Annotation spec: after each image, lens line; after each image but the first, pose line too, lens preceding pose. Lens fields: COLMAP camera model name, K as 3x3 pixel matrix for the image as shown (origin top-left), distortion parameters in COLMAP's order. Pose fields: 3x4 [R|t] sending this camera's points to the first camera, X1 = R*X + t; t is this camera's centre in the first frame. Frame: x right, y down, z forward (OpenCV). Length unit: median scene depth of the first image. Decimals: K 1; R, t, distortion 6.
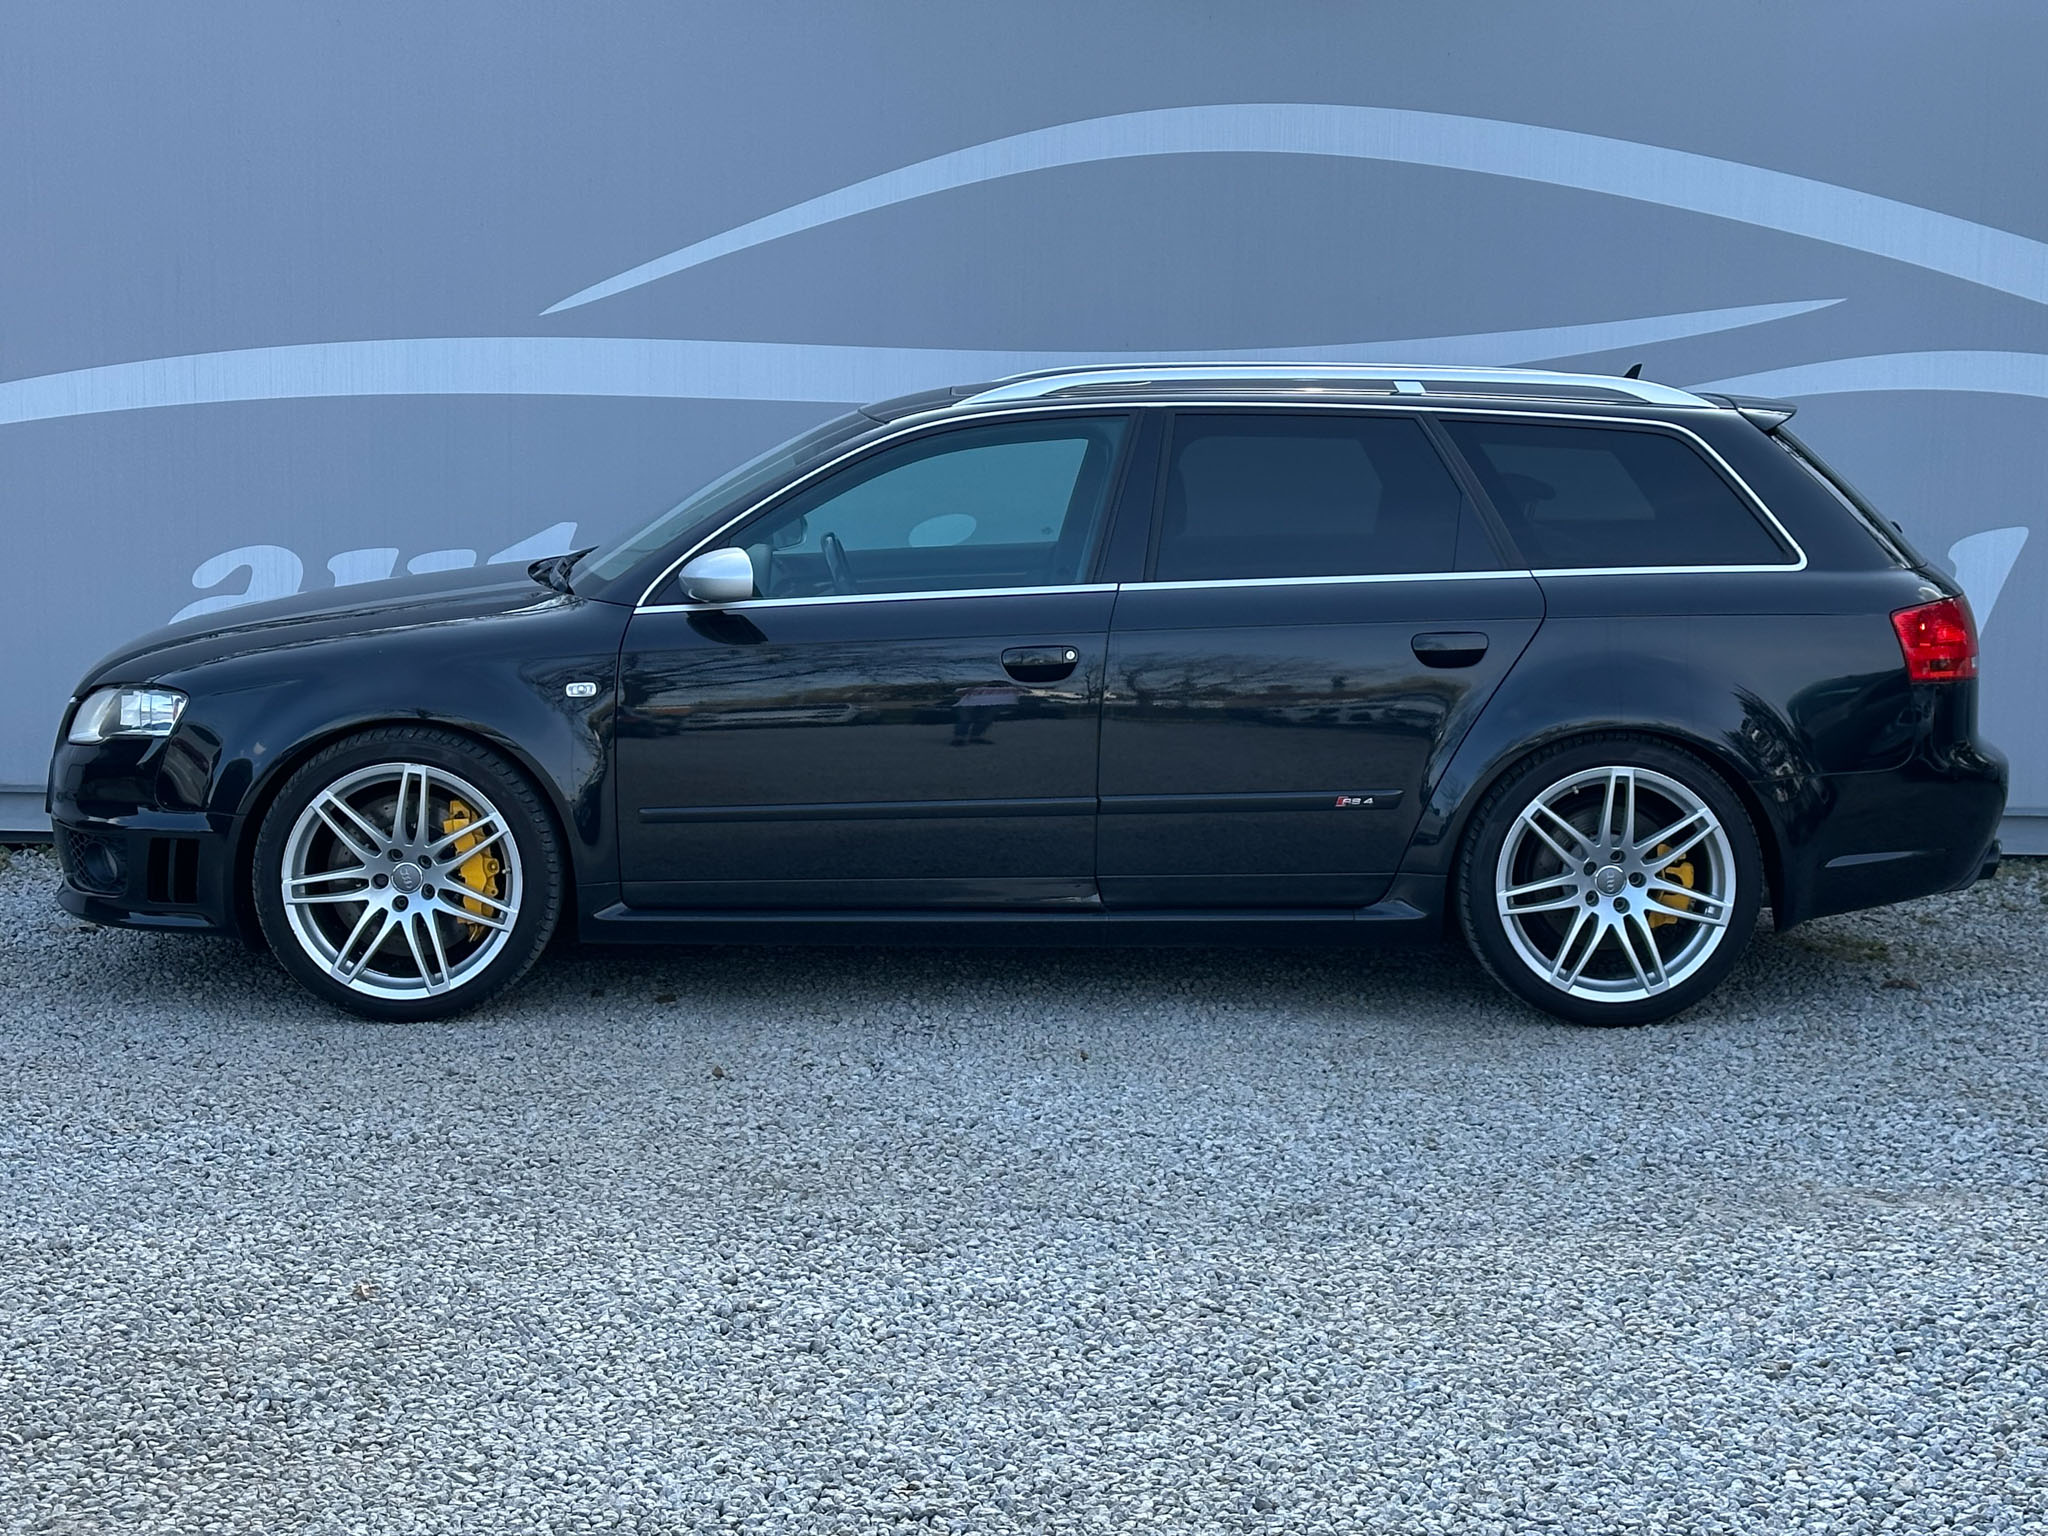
lens RADIAL K [[3476.4, 0, 1003.4], [0, 3476.4, 766.5], [0, 0, 1]] dist [0.147234, -0.044569]
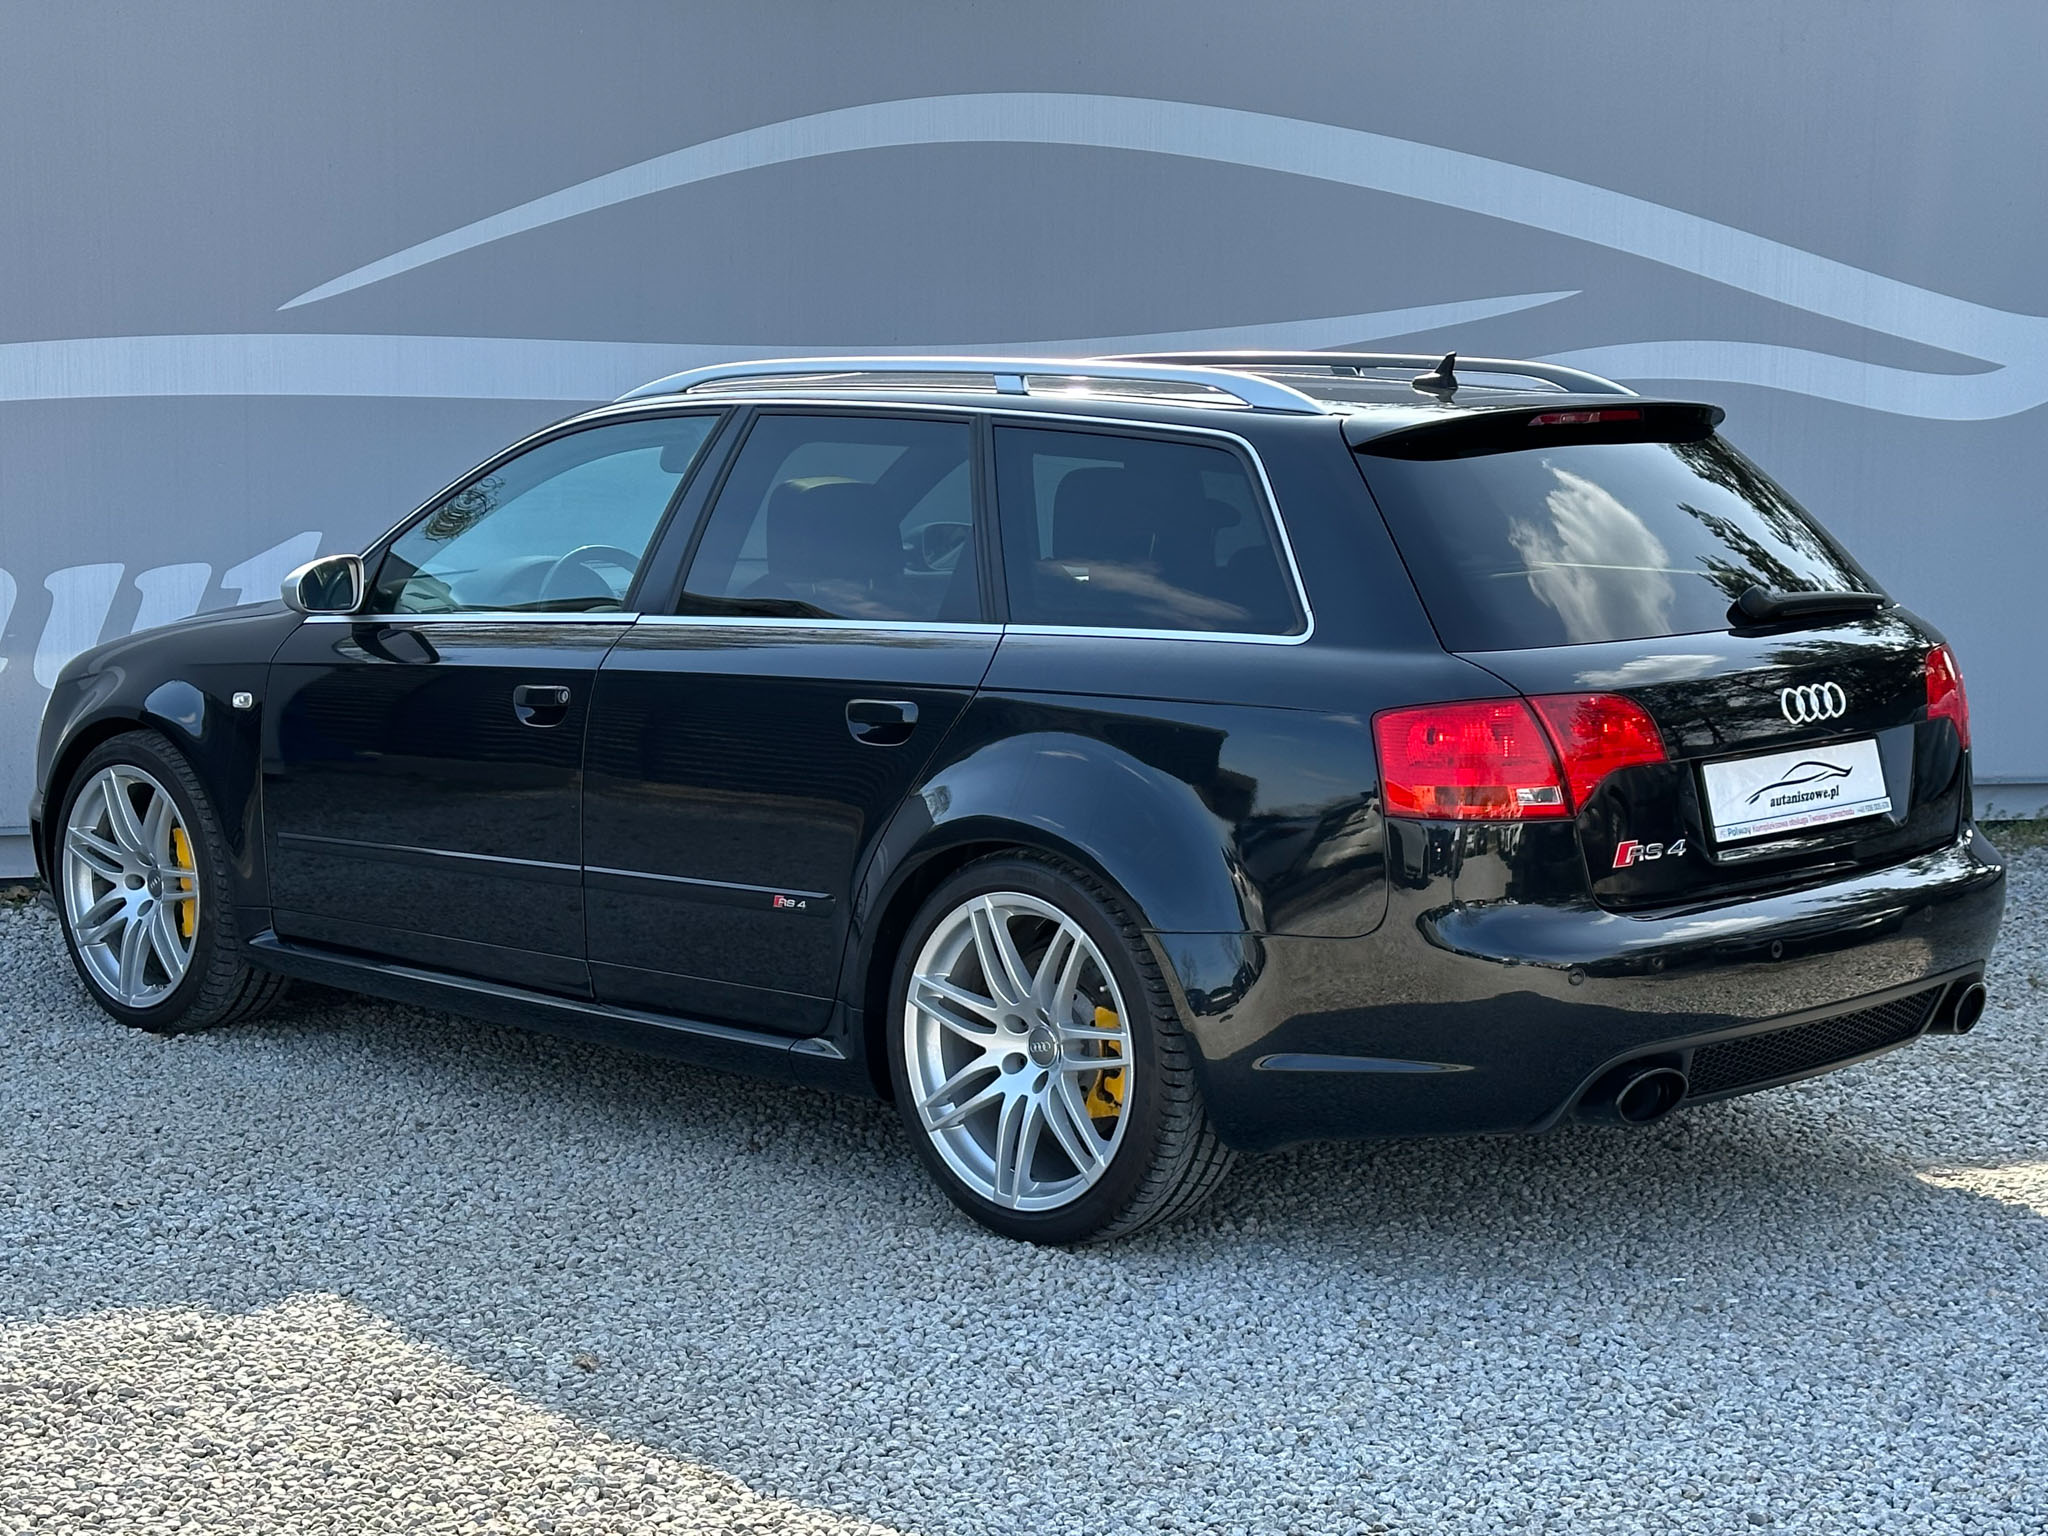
lens RADIAL K [[3476.4, 0, 1003.4], [0, 3476.4, 766.5], [0, 0, 1]] dist [0.147234, -0.044569]
pose [[0.975893, -0.034820, 0.215454, -0.257803], [0.035258, 0.999377, 0.001811, -0.004056], [-0.215382, 0.005829, 0.976512, 0.075954]]
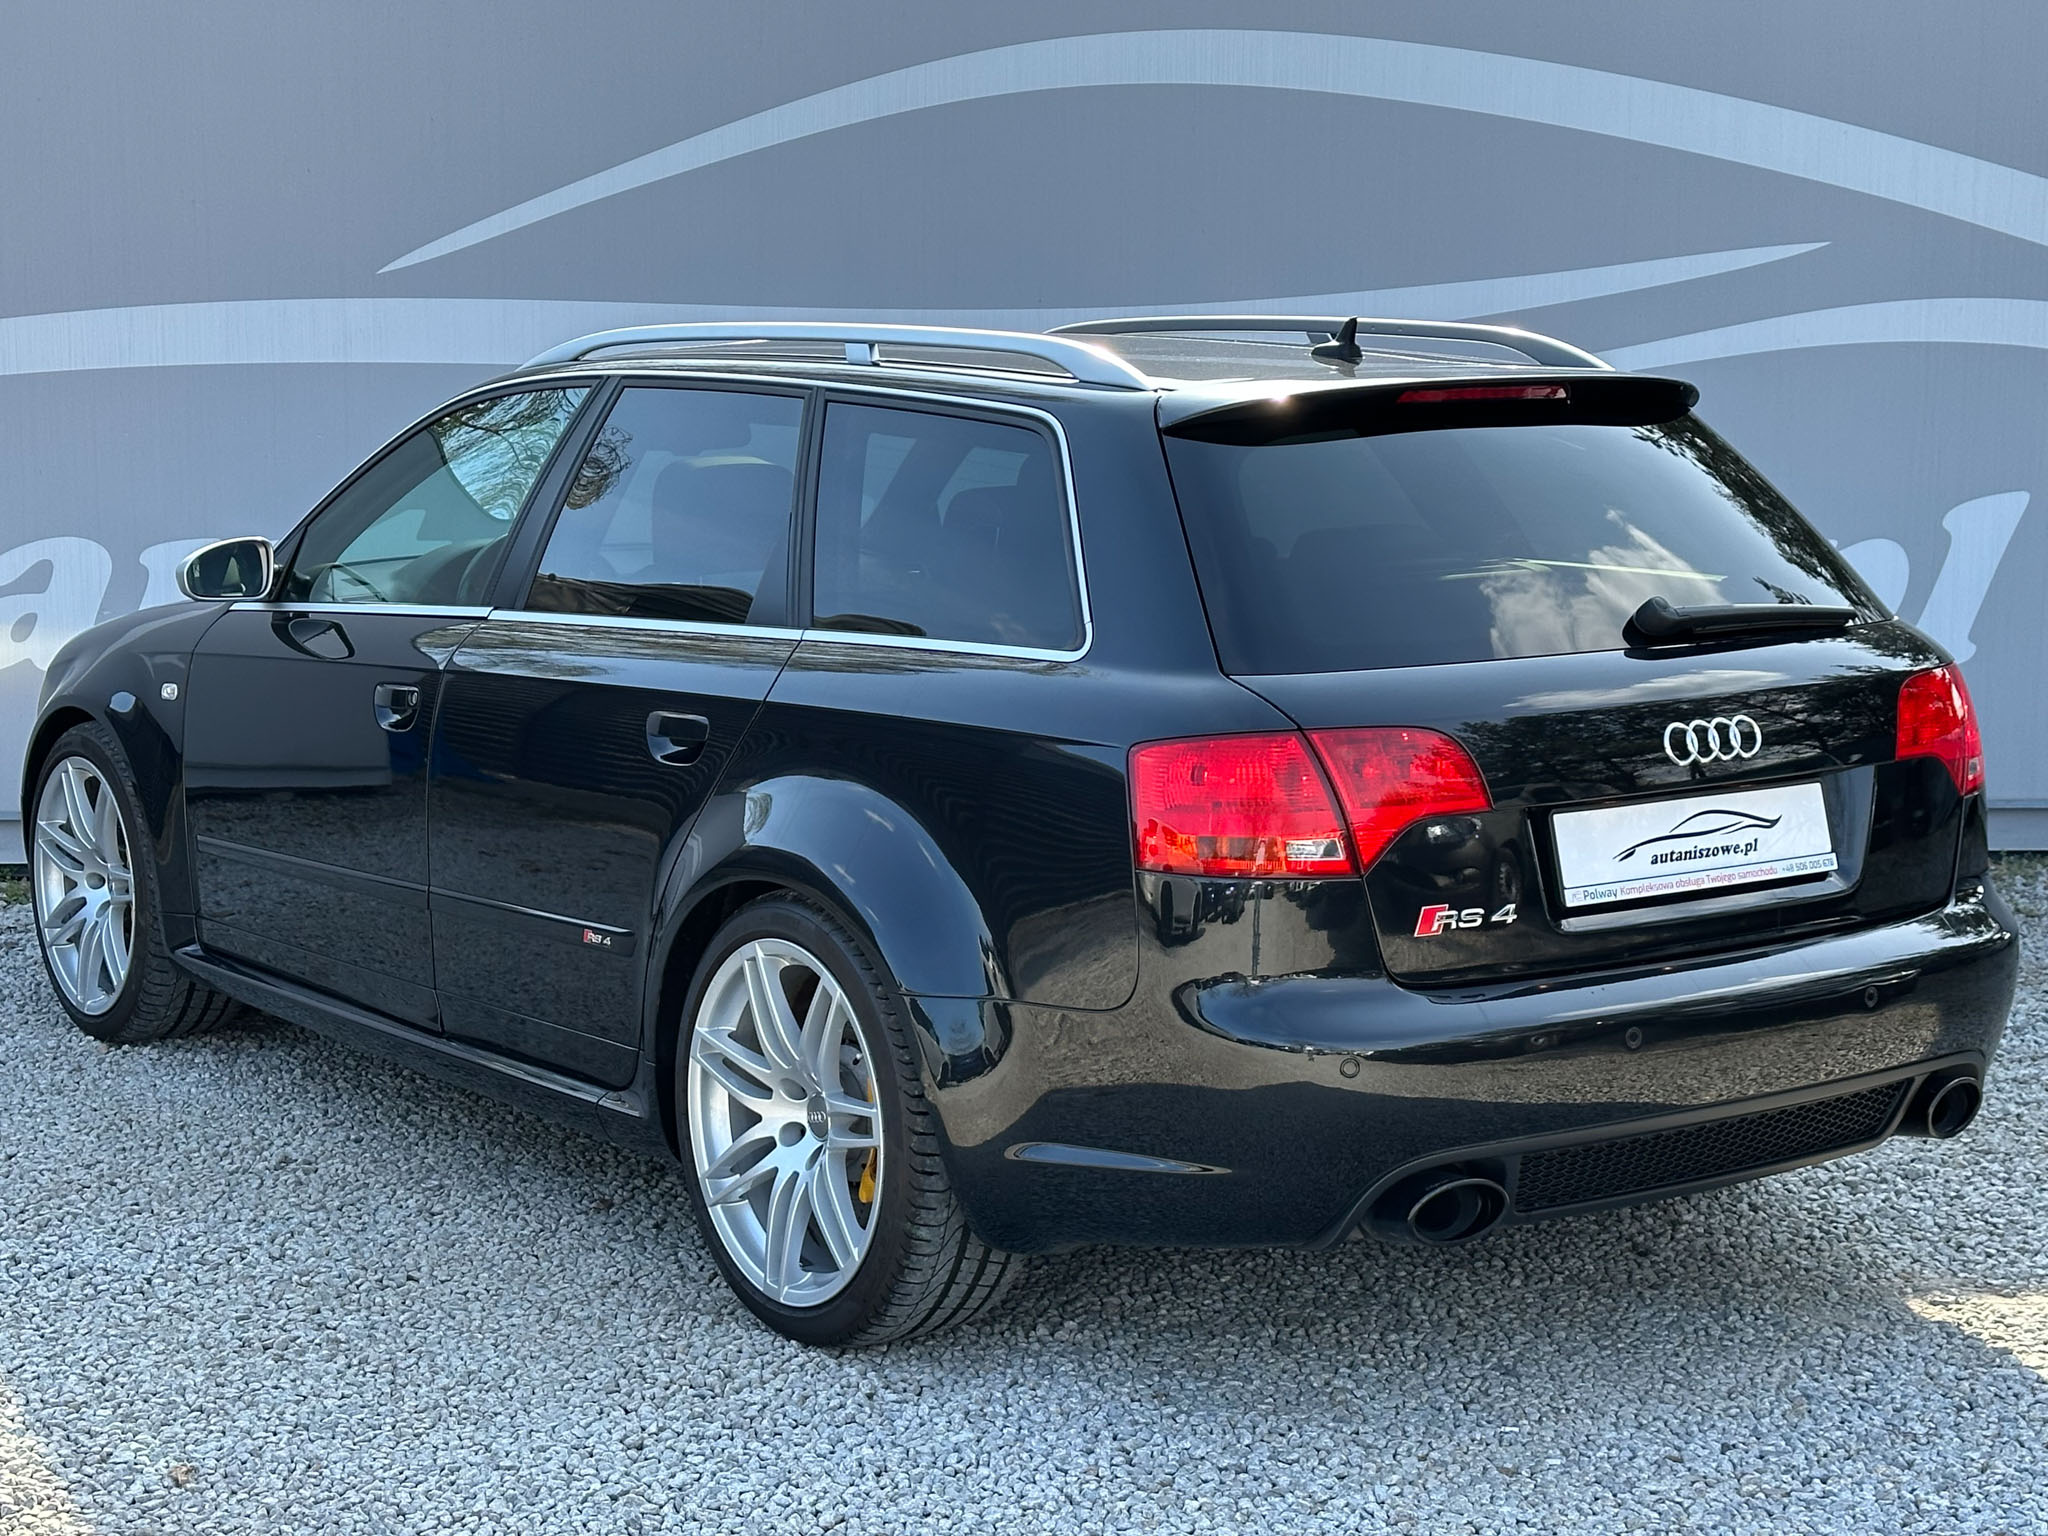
lens RADIAL K [[3476.4, 0, 1003.4], [0, 3476.4, 766.5], [0, 0, 1]] dist [0.147234, -0.044569]
pose [[0.998944, -0.016823, 0.042757, -0.024004], [0.016479, 0.999829, 0.008398, -0.015506], [-0.042891, -0.007684, 0.999050, 0.179158]]
